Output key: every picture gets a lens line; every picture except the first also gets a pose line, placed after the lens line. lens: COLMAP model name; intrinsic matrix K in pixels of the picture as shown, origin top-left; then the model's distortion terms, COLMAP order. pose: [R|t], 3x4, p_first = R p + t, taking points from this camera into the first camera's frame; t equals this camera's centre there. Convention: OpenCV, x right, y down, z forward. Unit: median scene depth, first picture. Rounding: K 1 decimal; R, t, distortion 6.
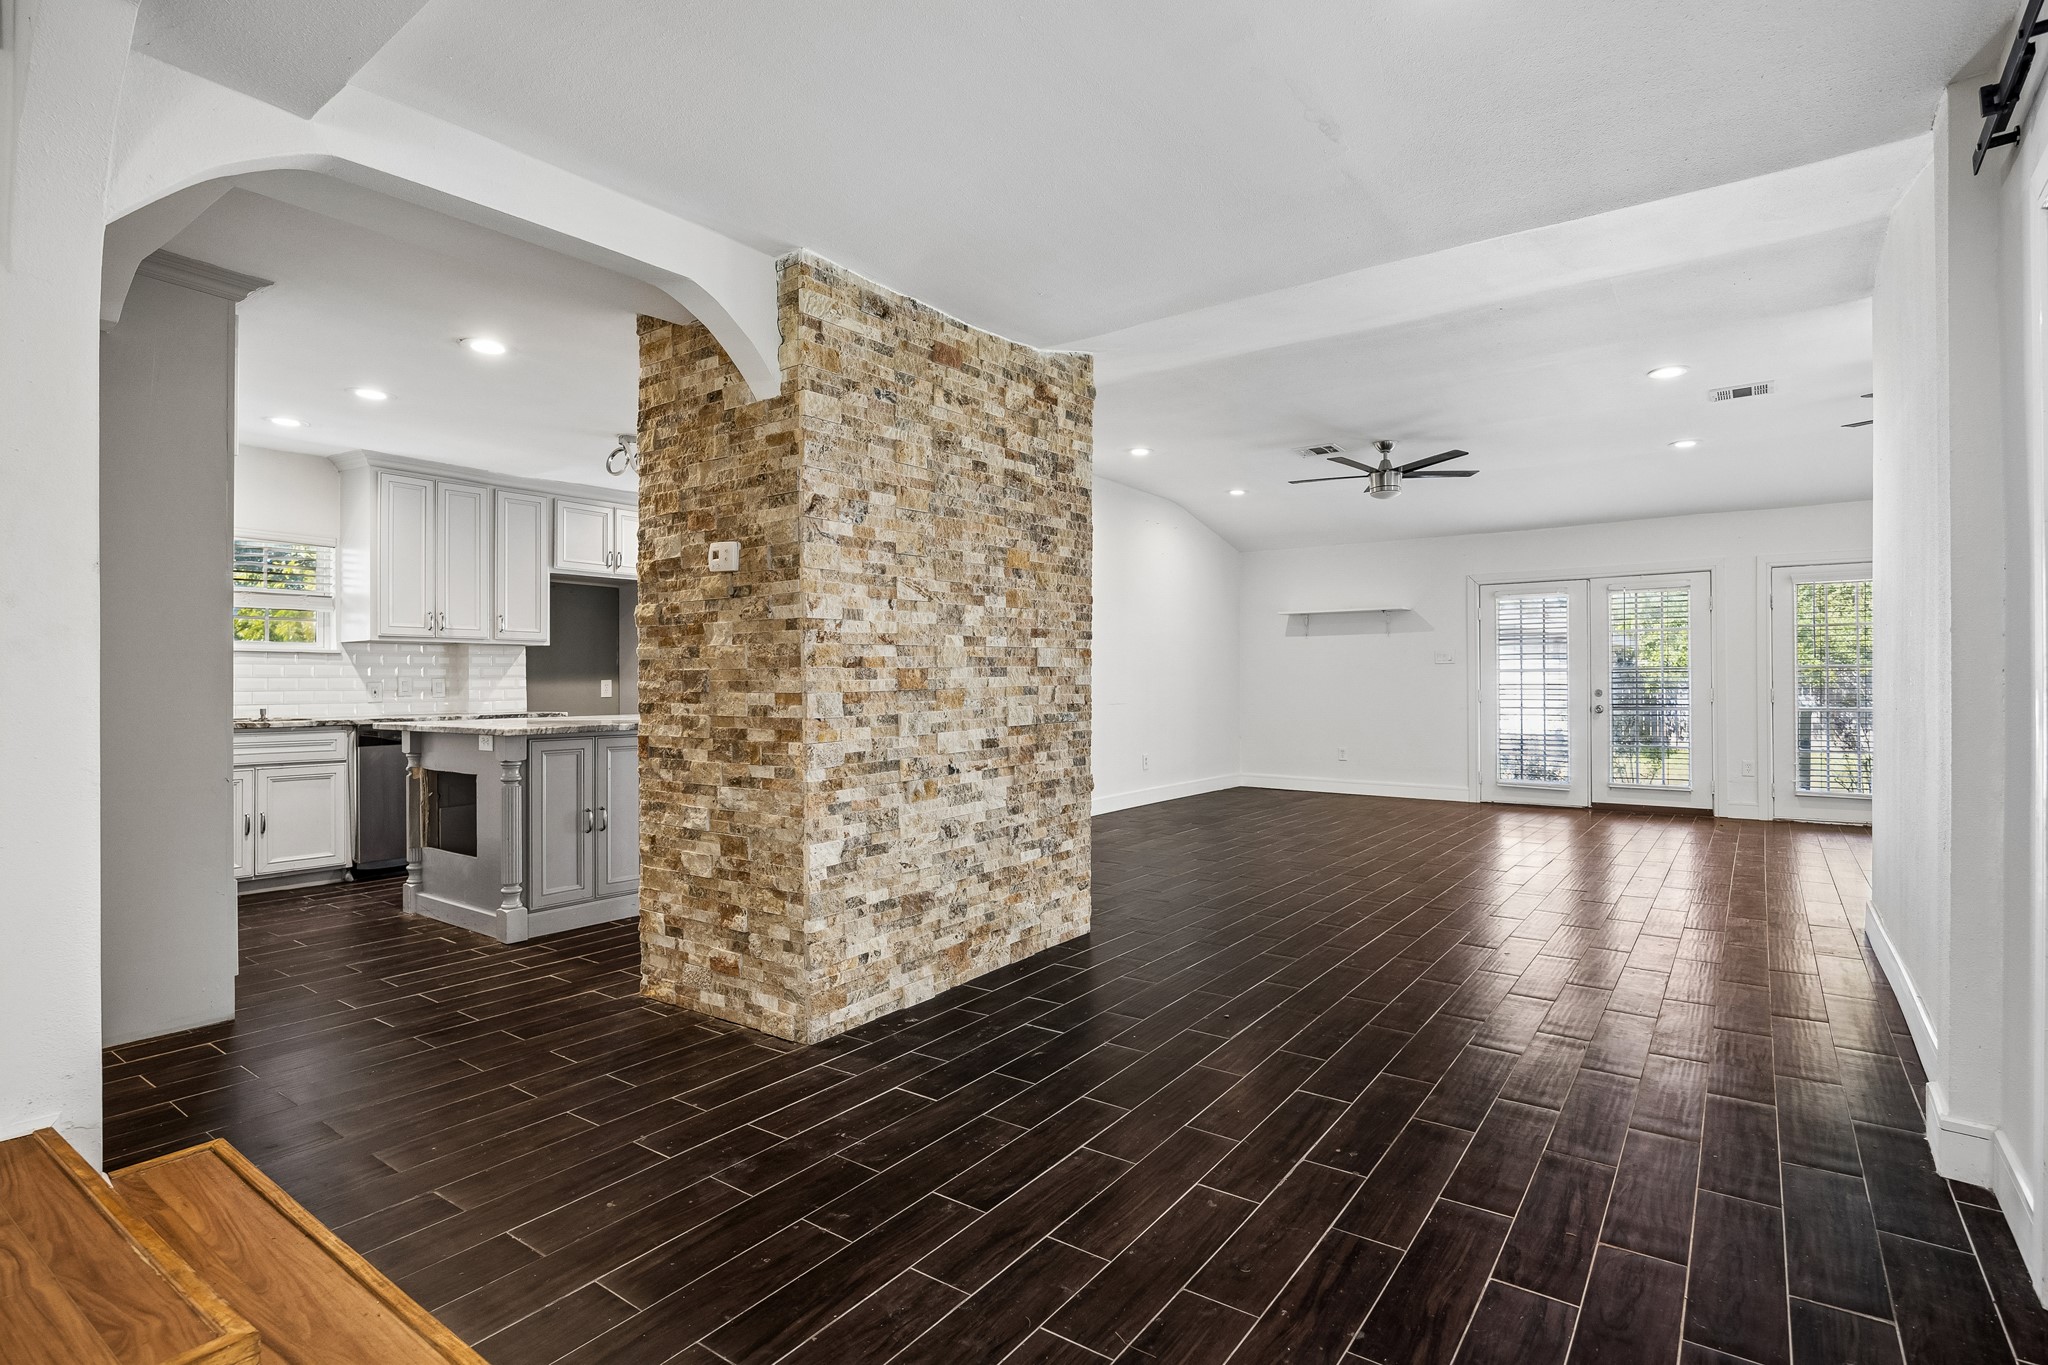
lens RADIAL K [[972.9, 0, 992.6], [0, 972.9, 688.0], [0, 0, 1]] dist [-0.001481, -0.000358]
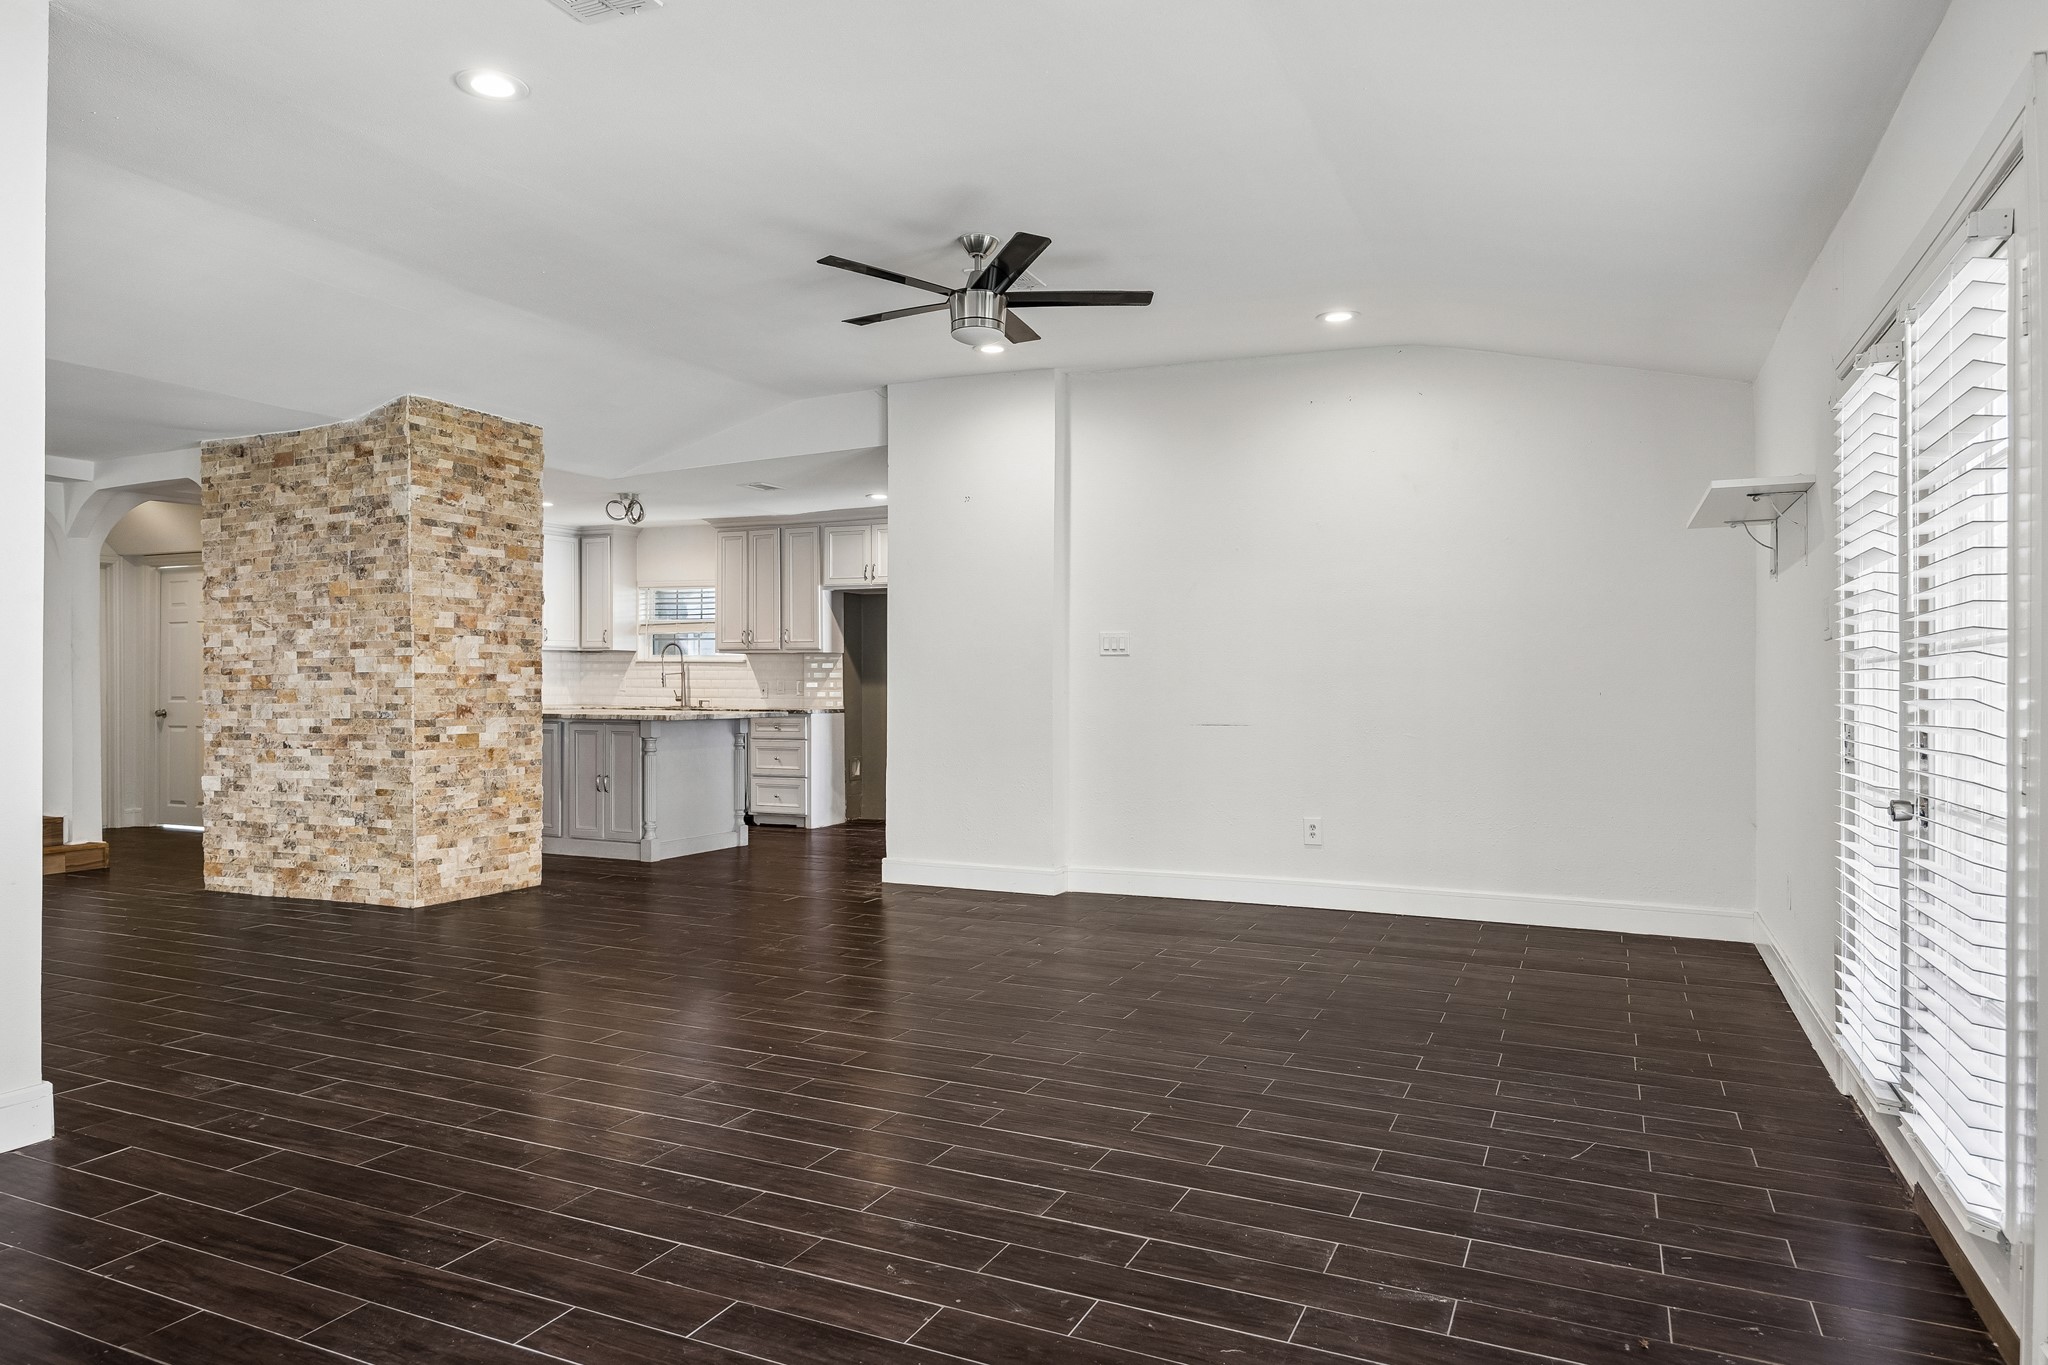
lens RADIAL K [[1313.7, 0, 1024.0], [0, 1313.7, 682.5], [0, 0, 1]] dist [-0.003413, -0.001163]
pose [[0.219972, 0.002756, -0.975502, 1.950219], [-0.009676, 0.999953, 0.000643, -0.019131], [0.975458, 0.009298, 0.219989, 1.525812]]
